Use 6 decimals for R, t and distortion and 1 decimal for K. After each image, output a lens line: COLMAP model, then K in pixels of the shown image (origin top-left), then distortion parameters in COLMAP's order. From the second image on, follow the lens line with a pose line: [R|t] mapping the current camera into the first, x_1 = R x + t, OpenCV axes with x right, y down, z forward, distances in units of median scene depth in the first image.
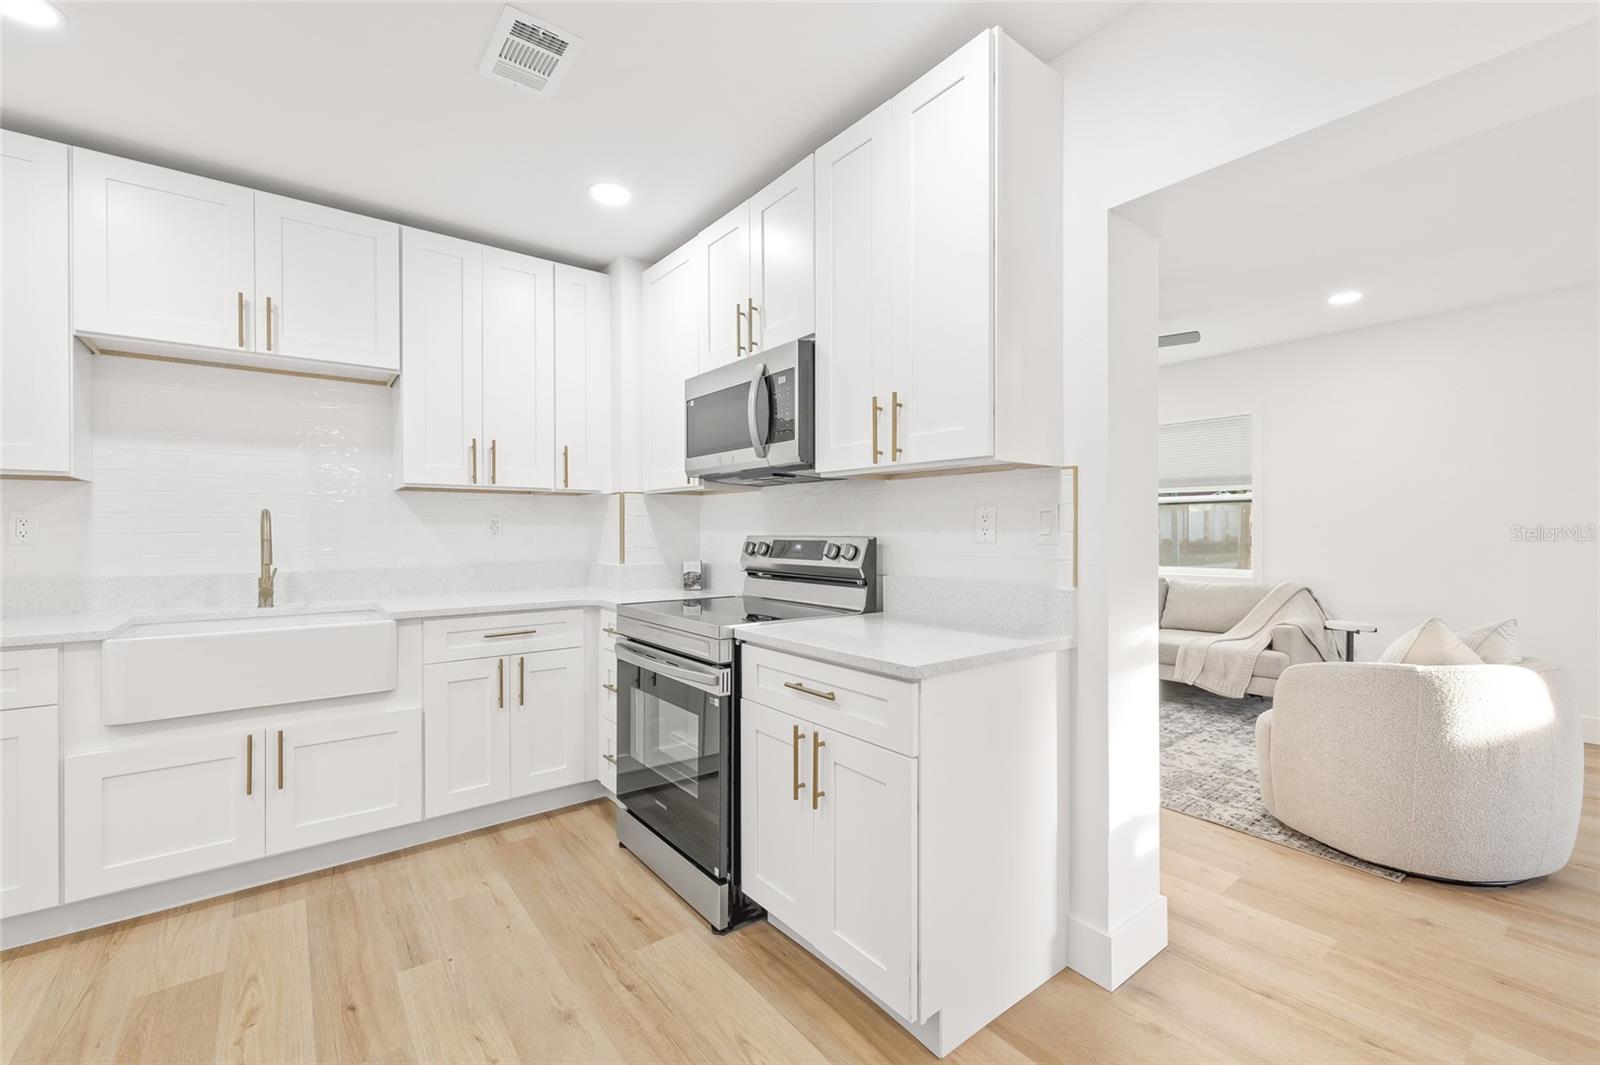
lens RADIAL K [[681.7, 0, 799.3], [0, 681.7, 531.4], [0, 0, 1]] dist [-0.001426, -0.000693]
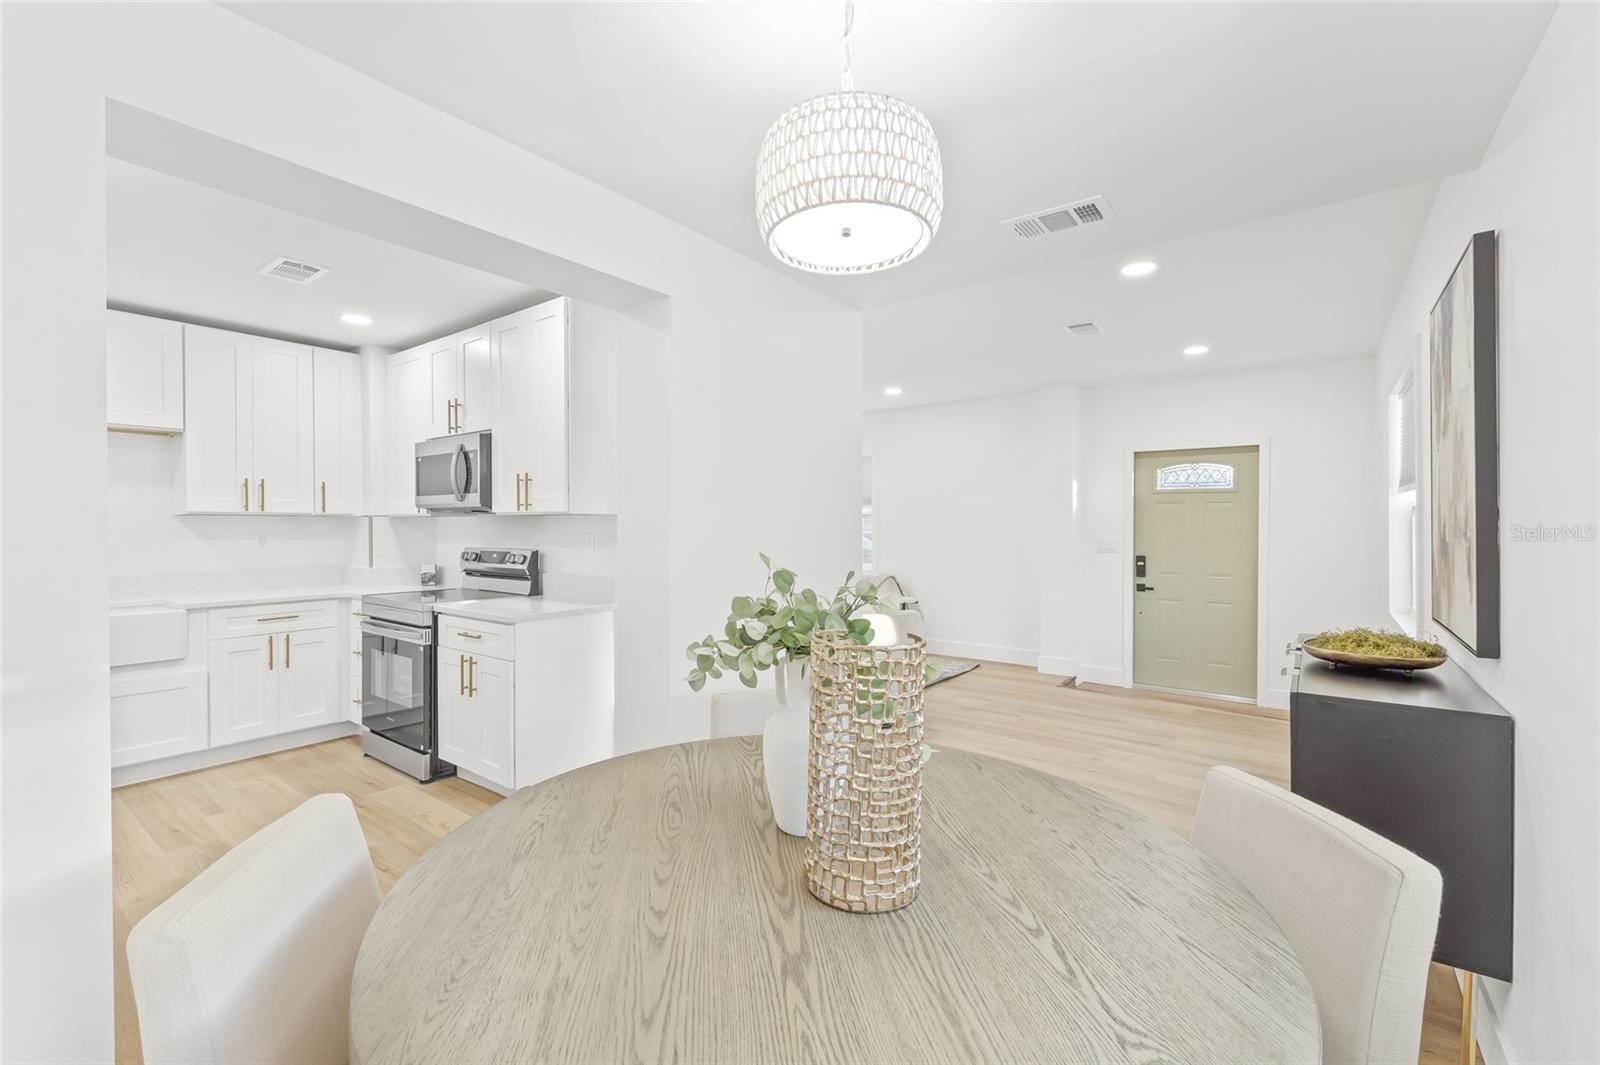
lens RADIAL K [[681.7, 0, 799.8], [0, 681.7, 533.8], [0, 0, 1]] dist [-0.001426, -0.000693]
pose [[0.964655, -0.001485, 0.263512, 0.271613], [-0.000854, 0.999961, 0.008762, -0.042514], [-0.263515, -0.008677, 0.964616, -0.707896]]
